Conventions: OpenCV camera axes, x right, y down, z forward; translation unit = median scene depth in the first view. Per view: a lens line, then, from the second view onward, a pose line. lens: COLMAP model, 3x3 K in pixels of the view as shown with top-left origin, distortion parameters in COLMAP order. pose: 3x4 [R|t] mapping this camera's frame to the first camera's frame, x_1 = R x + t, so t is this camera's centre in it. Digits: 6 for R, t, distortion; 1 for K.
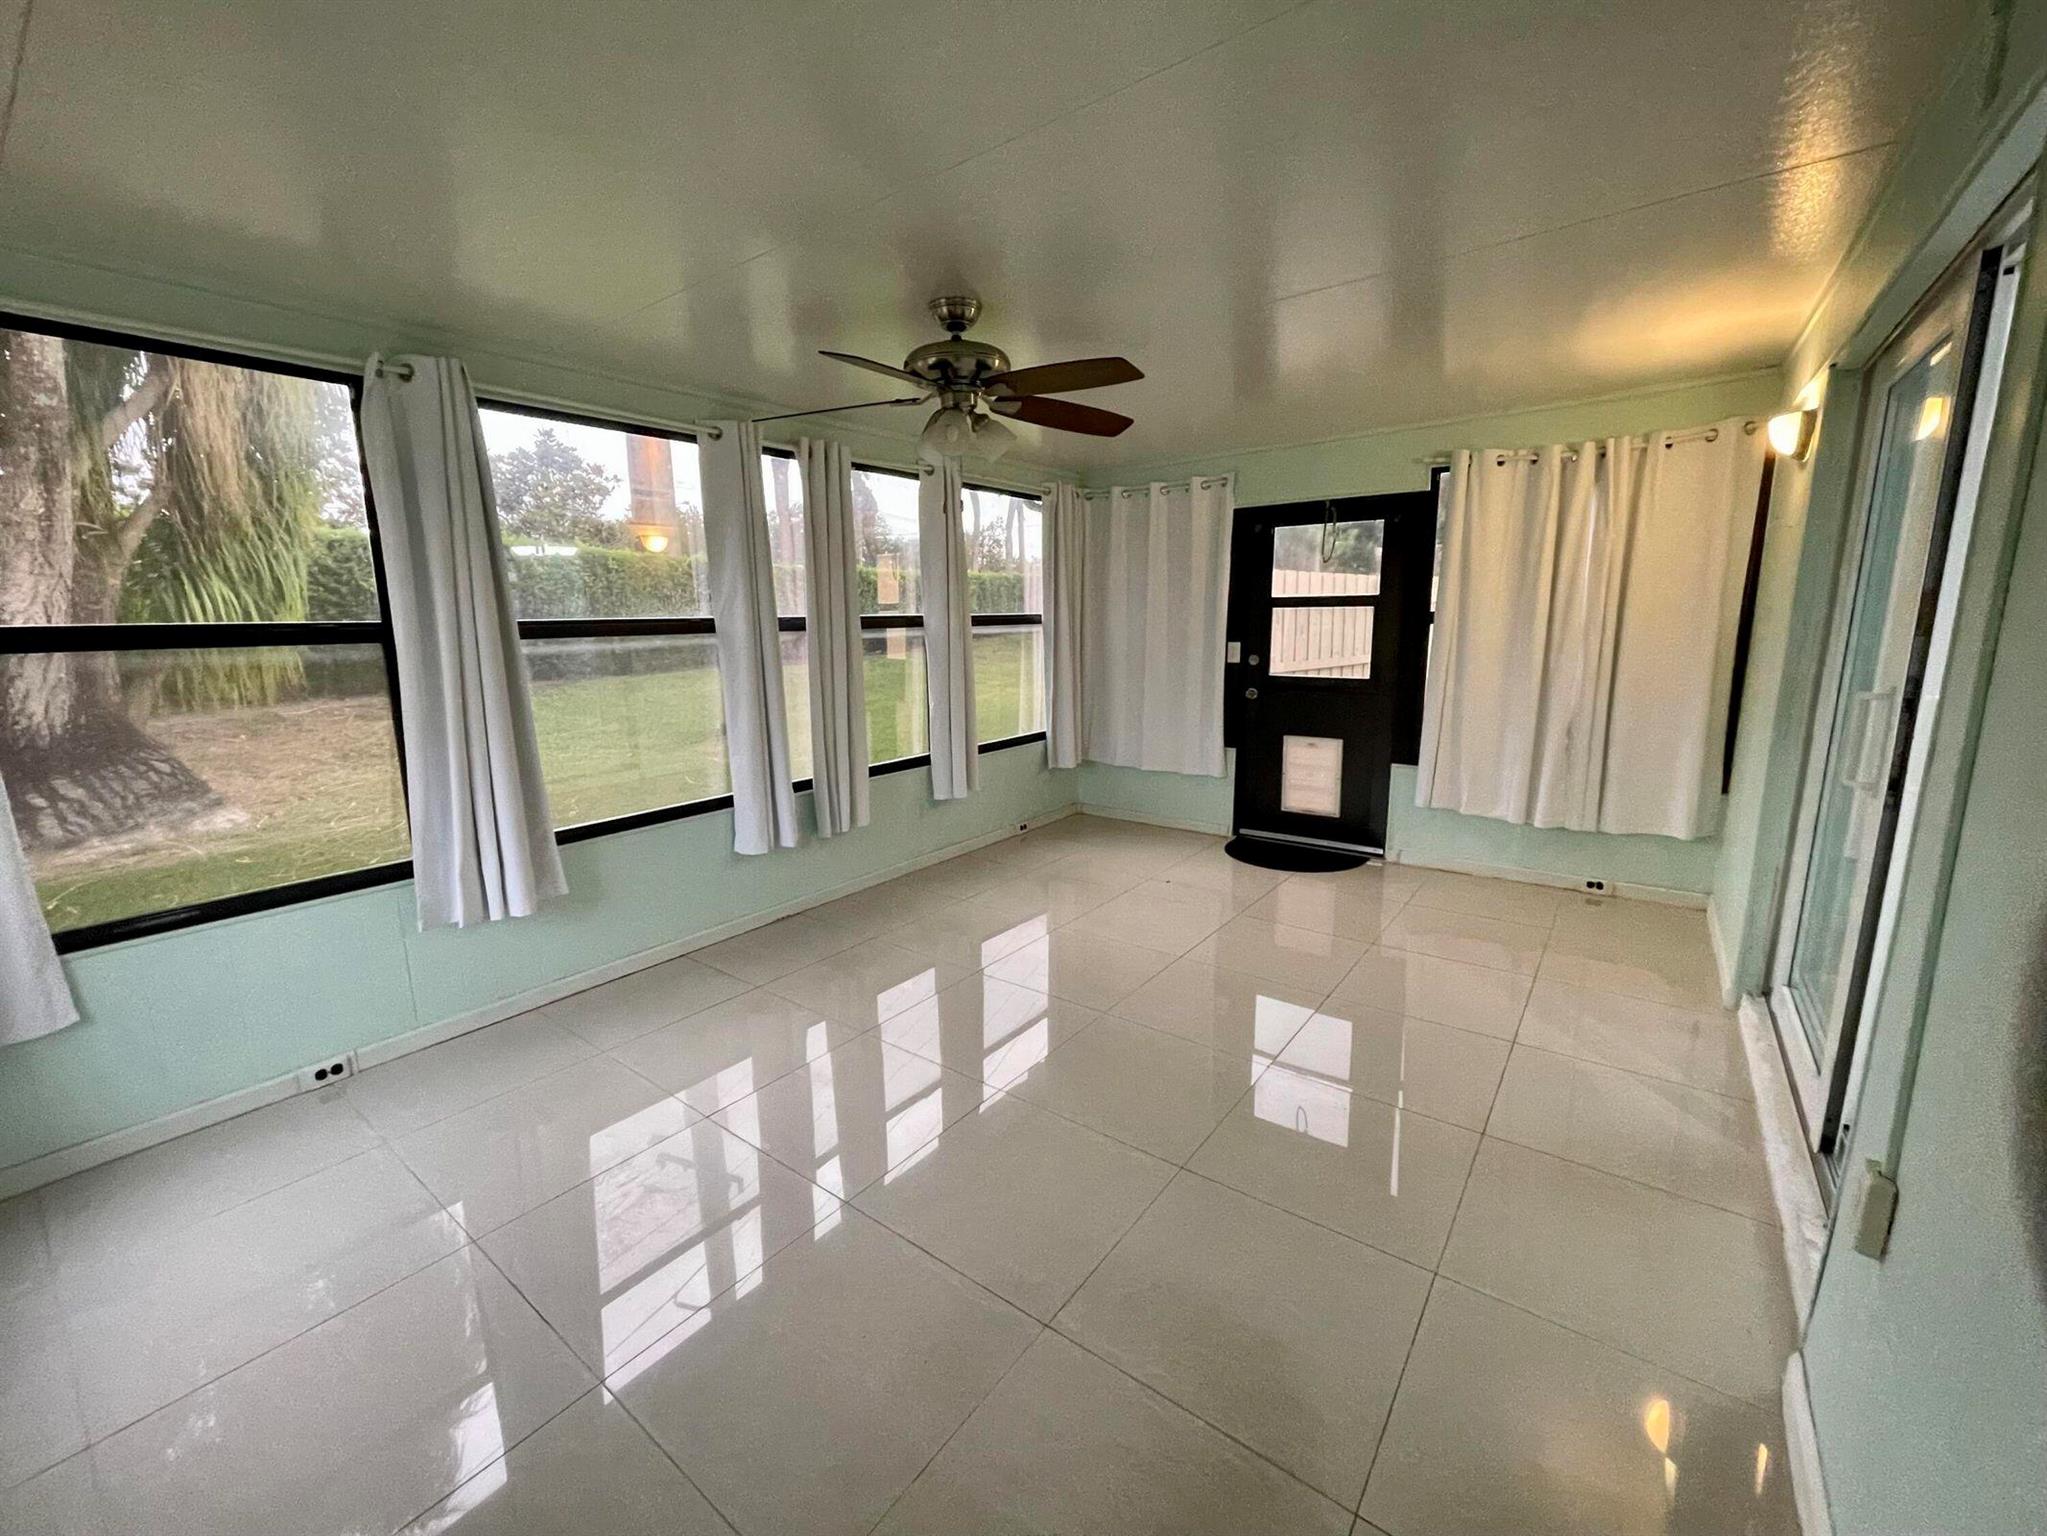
lens RADIAL K [[827.3, 0, 1008.1], [0, 827.3, 763.7], [0, 0, 1]] dist [-0.004248, -0.000717]
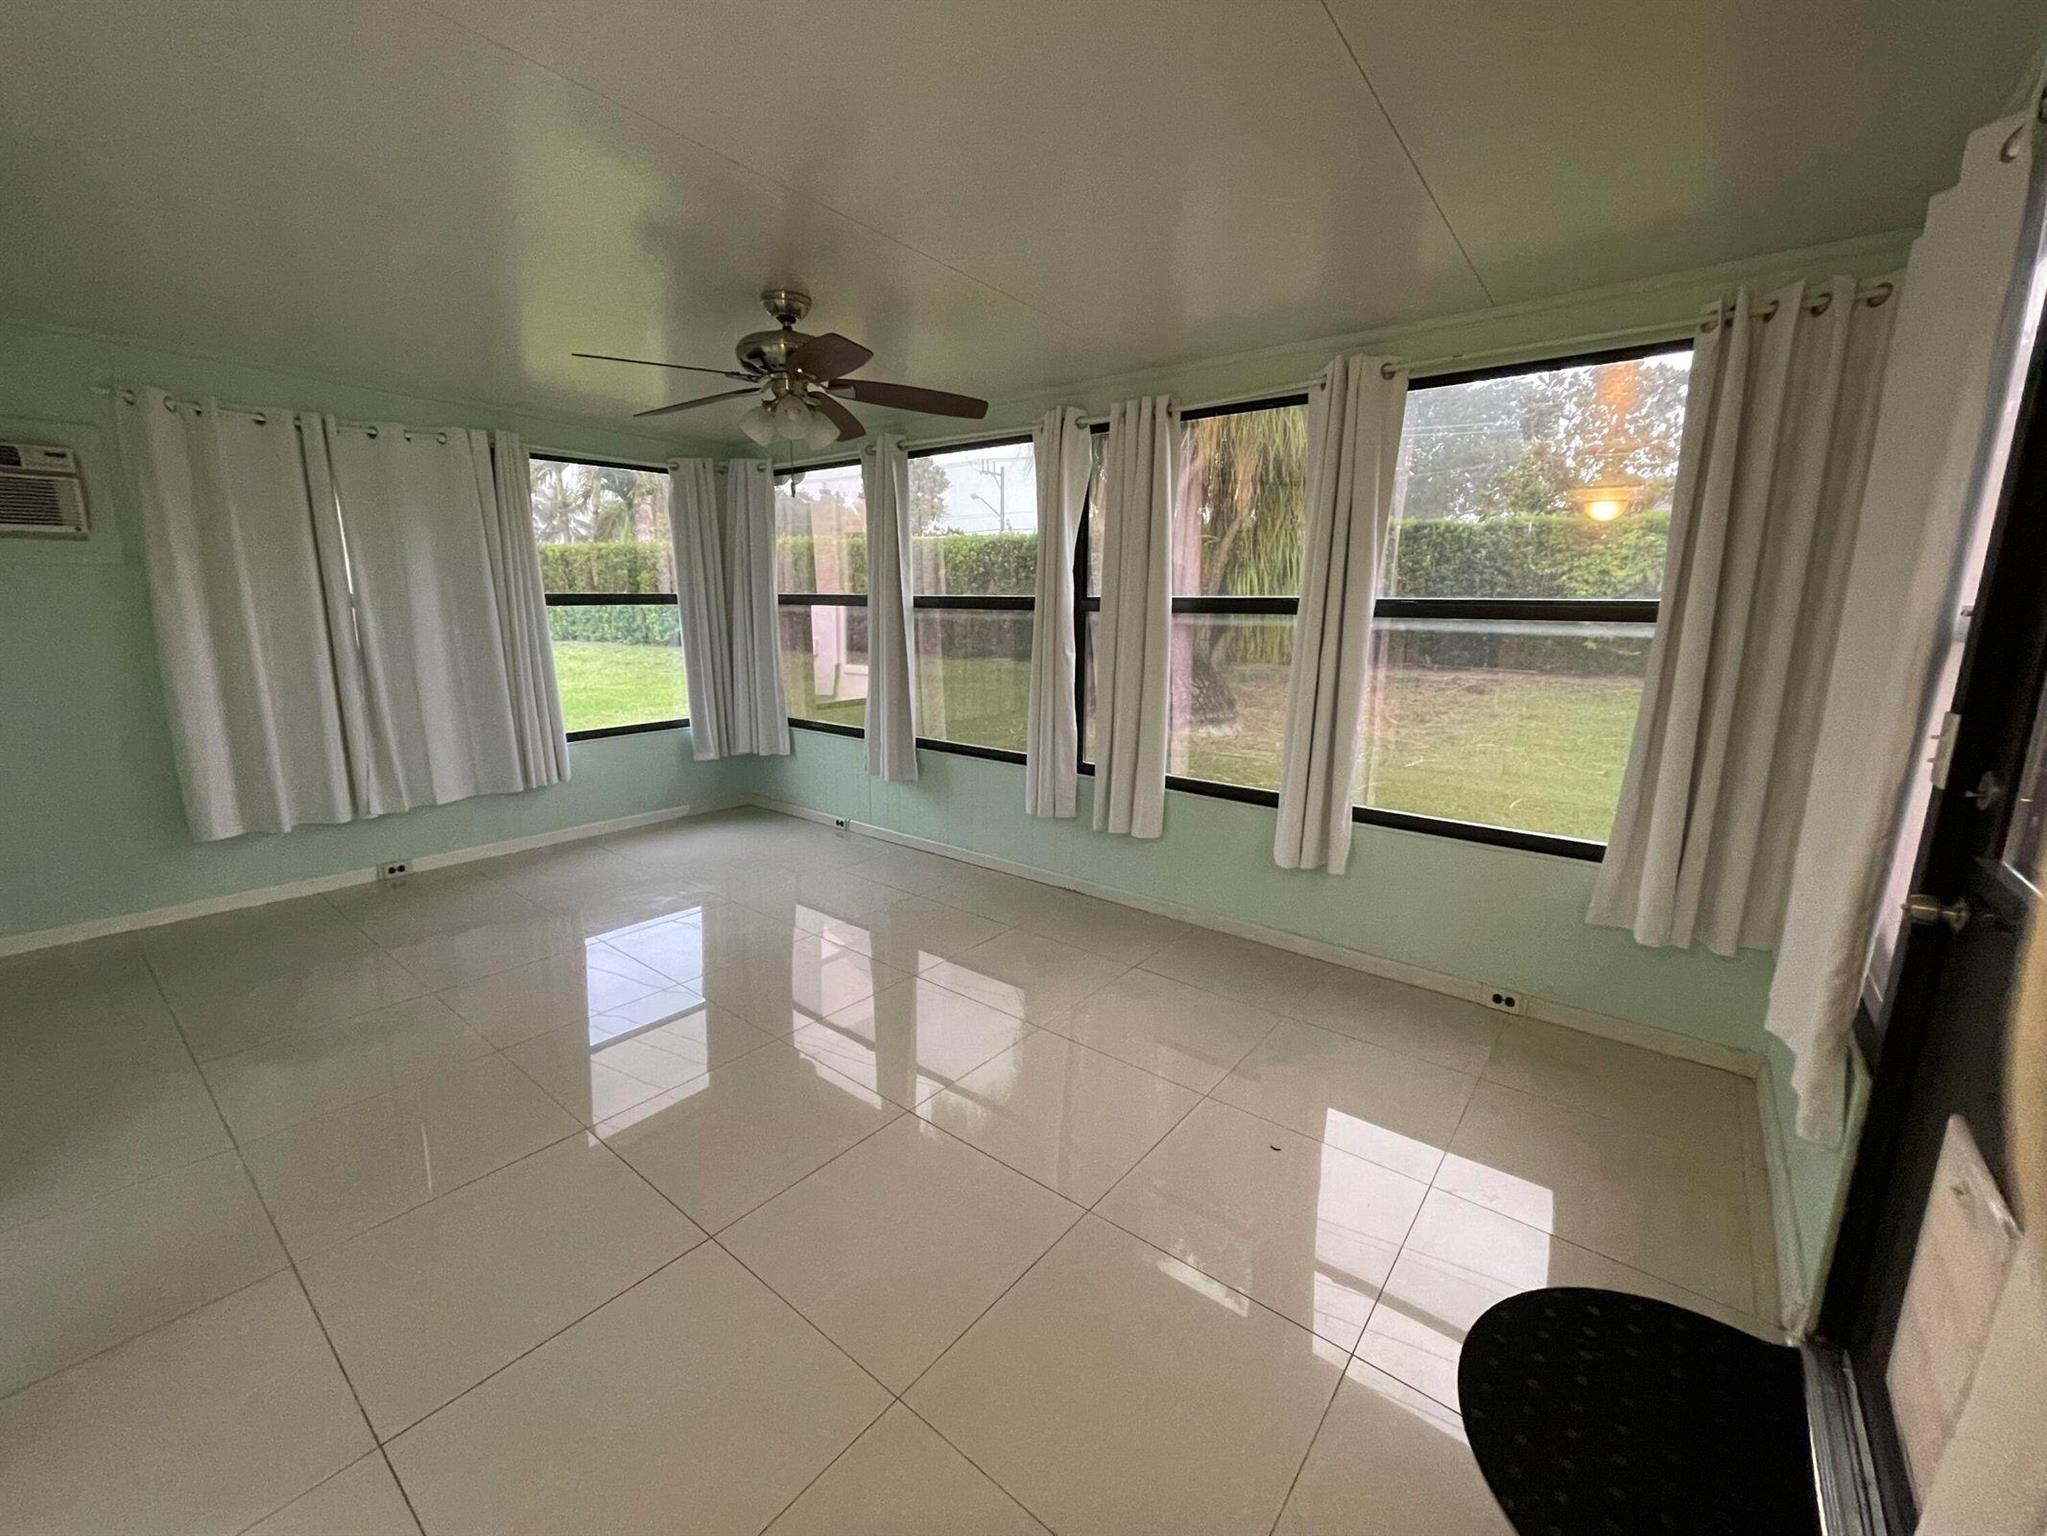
lens RADIAL K [[827.3, 0, 1011.0], [0, 827.3, 766.4], [0, 0, 1]] dist [-0.004248, -0.000717]
pose [[-0.021609, 0.213632, -0.976675, 0.577614], [-0.184395, 0.959292, 0.213910, -0.137556], [0.982615, 0.184717, 0.018664, 0.720966]]
